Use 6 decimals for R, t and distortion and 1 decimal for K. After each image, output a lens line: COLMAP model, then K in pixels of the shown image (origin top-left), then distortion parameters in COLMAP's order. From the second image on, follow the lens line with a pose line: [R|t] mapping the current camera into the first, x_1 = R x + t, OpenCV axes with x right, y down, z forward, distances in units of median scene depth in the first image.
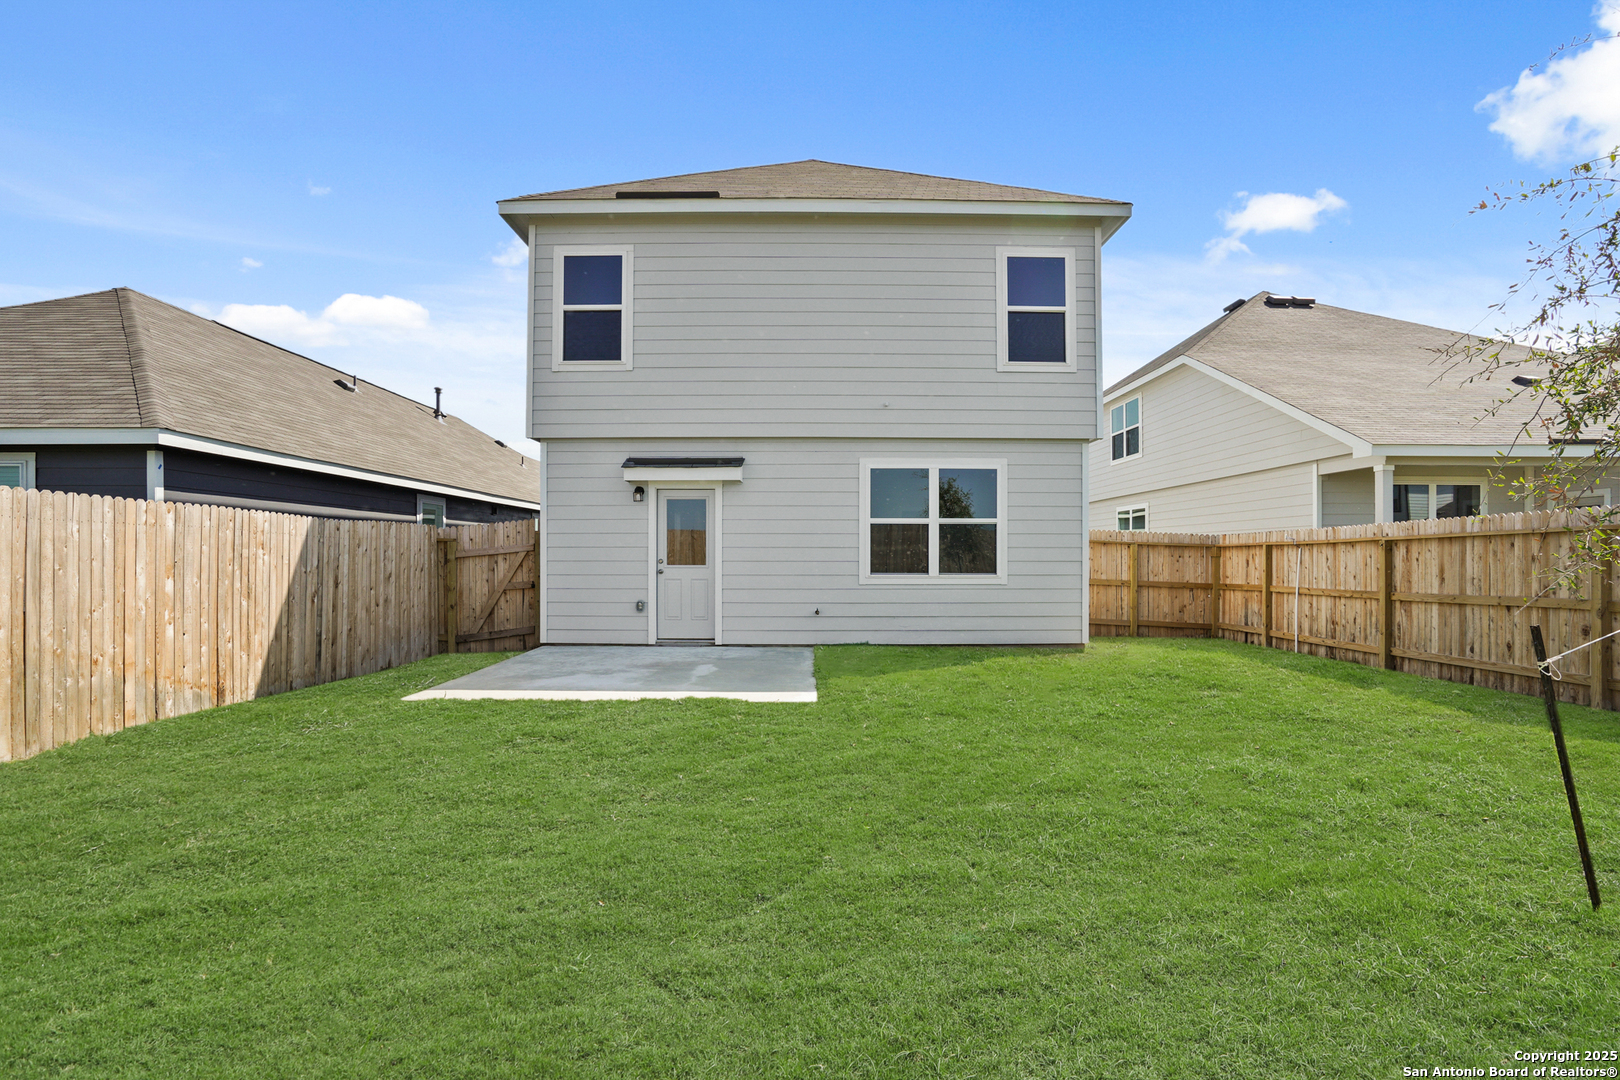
lens RADIAL K [[755.9, 0, 810.2], [0, 755.9, 555.1], [0, 0, 1]] dist [-0.028511, 0.004364]
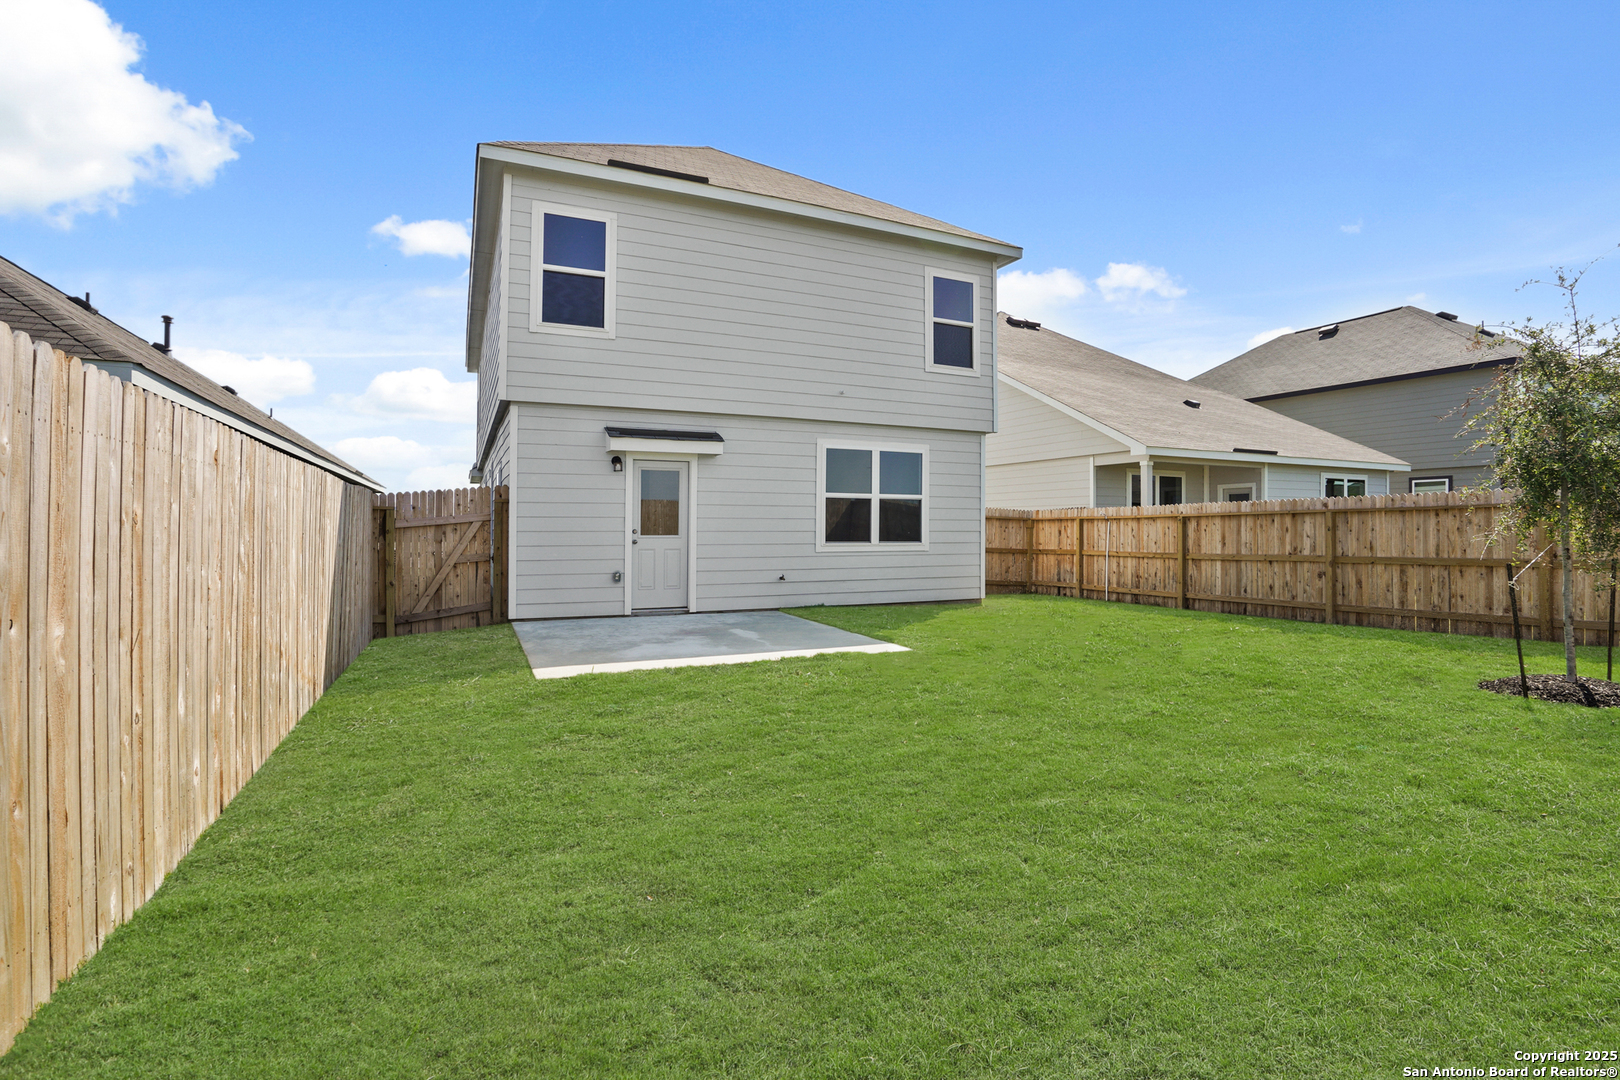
lens RADIAL K [[755.9, 0, 819.8], [0, 755.9, 523.0], [0, 0, 1]] dist [-0.028511, 0.004364]
pose [[0.911914, 0.004155, 0.410361, -0.387502], [-0.002716, 0.999988, -0.004088, -0.000049], [-0.410373, 0.002613, 0.911914, -0.014679]]
